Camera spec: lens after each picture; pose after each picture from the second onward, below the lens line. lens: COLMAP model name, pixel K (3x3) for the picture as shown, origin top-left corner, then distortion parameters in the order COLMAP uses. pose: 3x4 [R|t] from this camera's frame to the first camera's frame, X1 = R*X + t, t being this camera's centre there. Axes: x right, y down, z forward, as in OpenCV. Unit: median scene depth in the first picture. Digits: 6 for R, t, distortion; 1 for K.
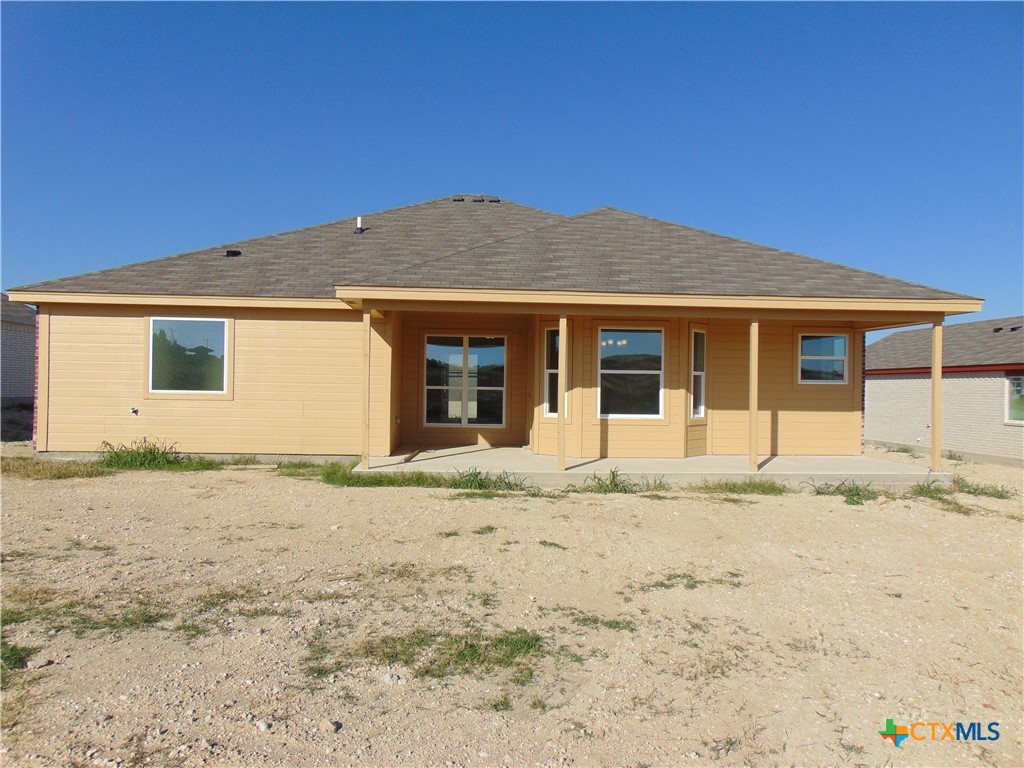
lens RADIAL K [[767.7, 0, 512.8], [0, 767.7, 385.5], [0, 0, 1]] dist [-0.027081, 0.064652]
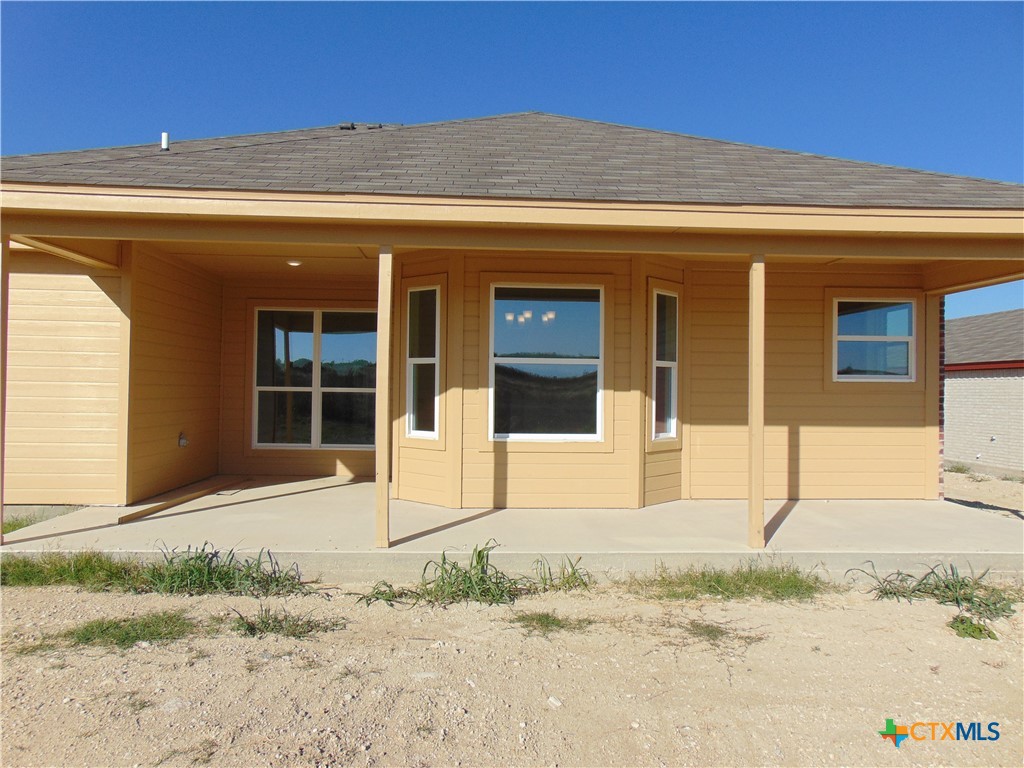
lens RADIAL K [[767.7, 0, 509.3], [0, 767.7, 384.3], [0, 0, 1]] dist [-0.027081, 0.064652]
pose [[0.999833, -0.001967, -0.018152, 0.134200], [0.001859, 0.999981, -0.005955, 0.003456], [0.018163, 0.005920, 0.999818, 0.409702]]
